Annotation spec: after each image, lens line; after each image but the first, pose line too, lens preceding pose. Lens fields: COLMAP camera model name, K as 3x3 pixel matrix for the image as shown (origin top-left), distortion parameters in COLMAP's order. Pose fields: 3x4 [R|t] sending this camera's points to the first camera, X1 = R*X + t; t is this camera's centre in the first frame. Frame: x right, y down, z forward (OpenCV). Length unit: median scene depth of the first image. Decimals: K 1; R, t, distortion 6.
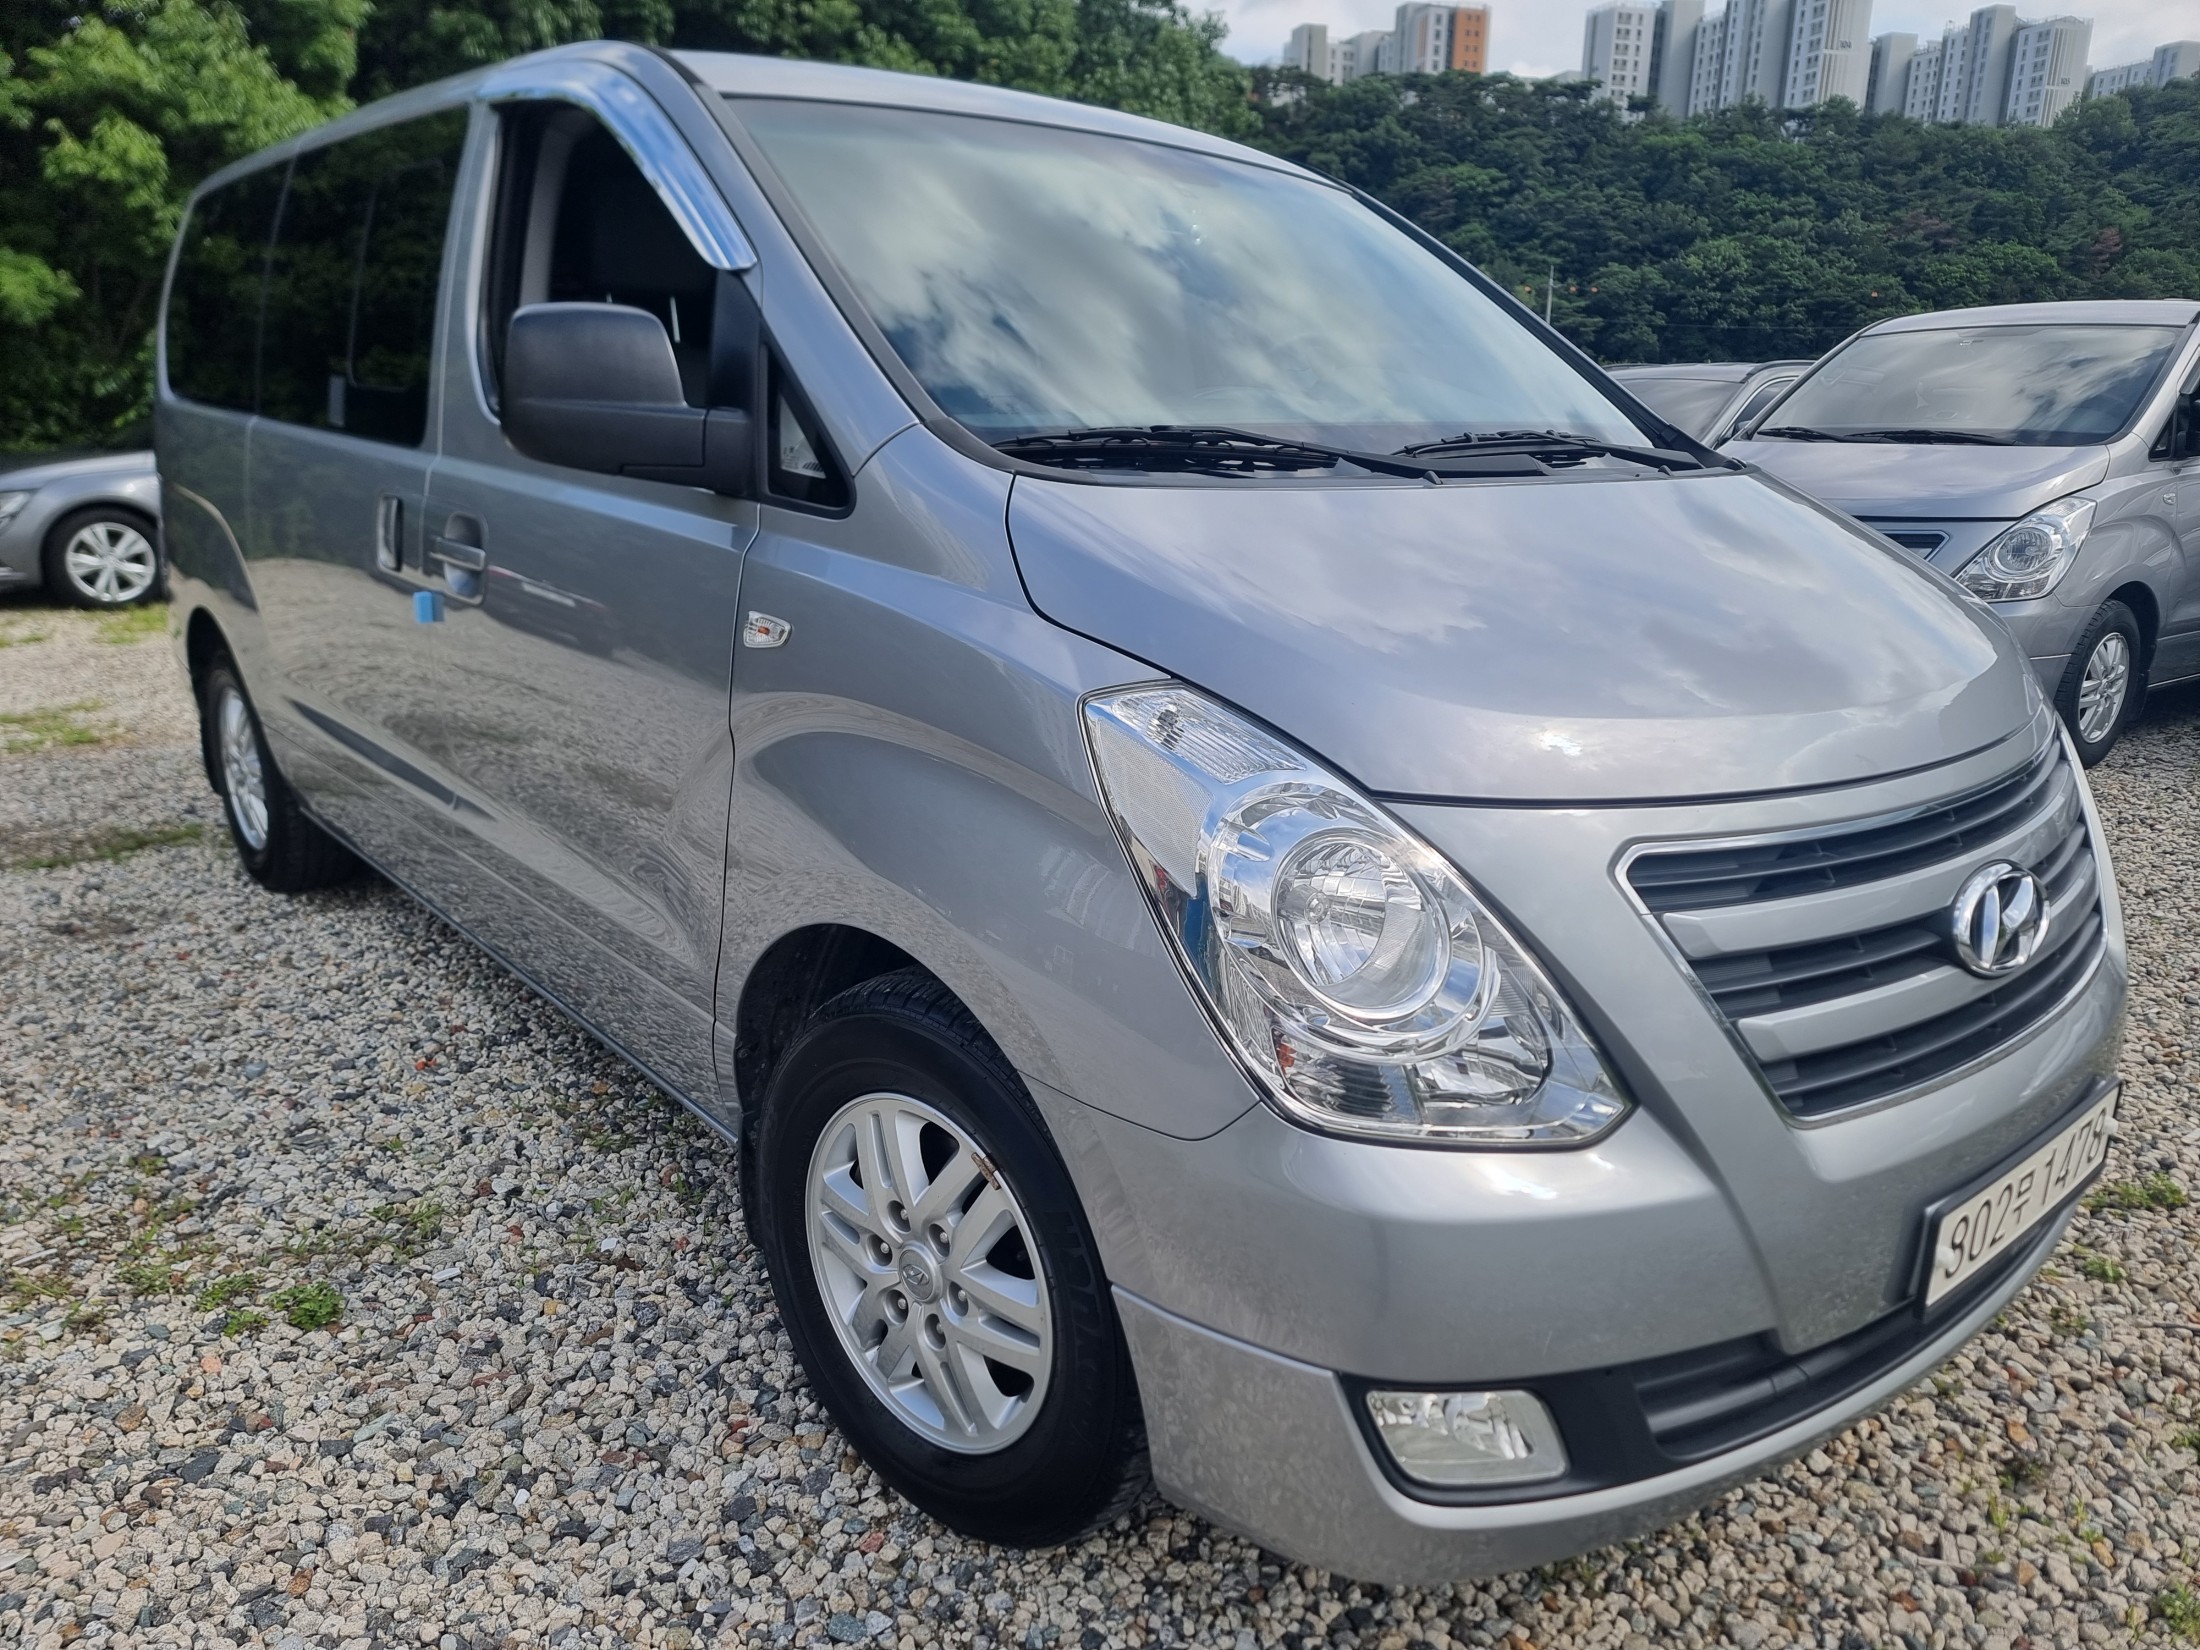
lens RADIAL K [[1545.0, 0, 1051.6], [0, 1545.0, 820.2], [0, 0, 1]] dist [0.010134, 0.000964]
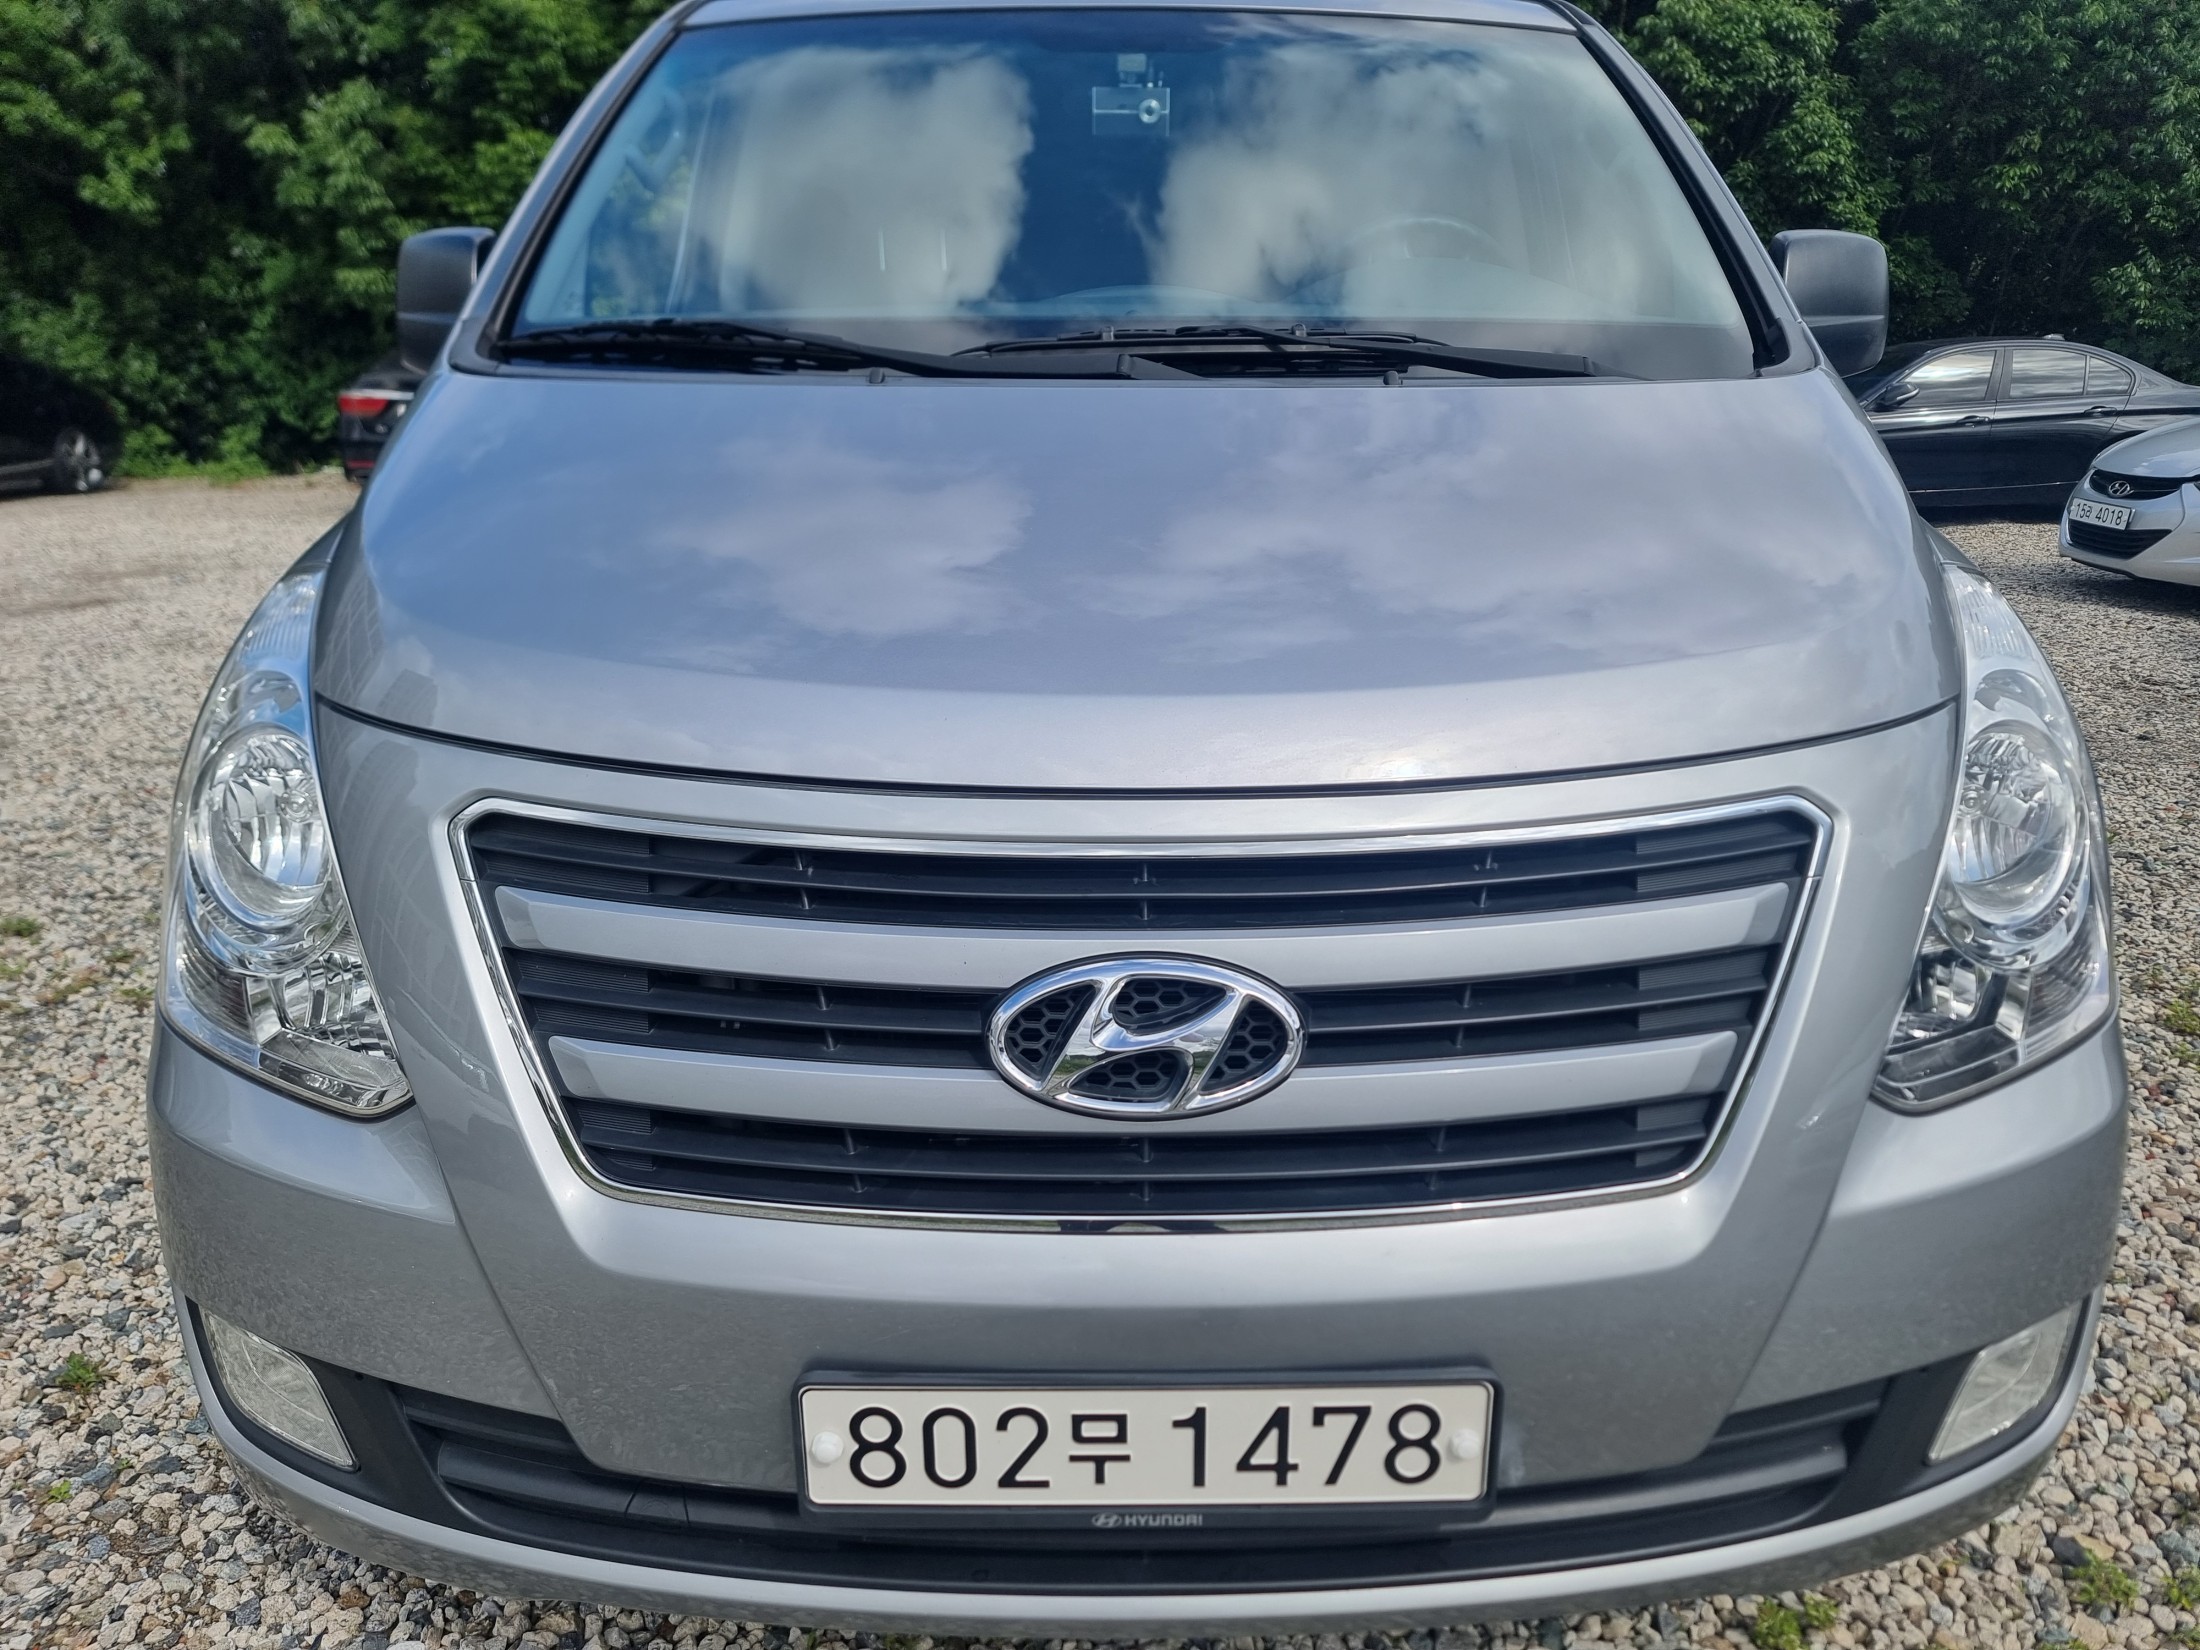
lens RADIAL K [[1553.5, 0, 1109.7], [0, 1553.5, 863.4], [0, 0, 1]] dist [0.023270, 0.000018]
pose [[0.781545, 0.186244, -0.595400, 1.074193], [-0.152312, 0.982480, 0.107394, -0.086614], [0.604970, 0.006753, 0.796219, 0.497228]]
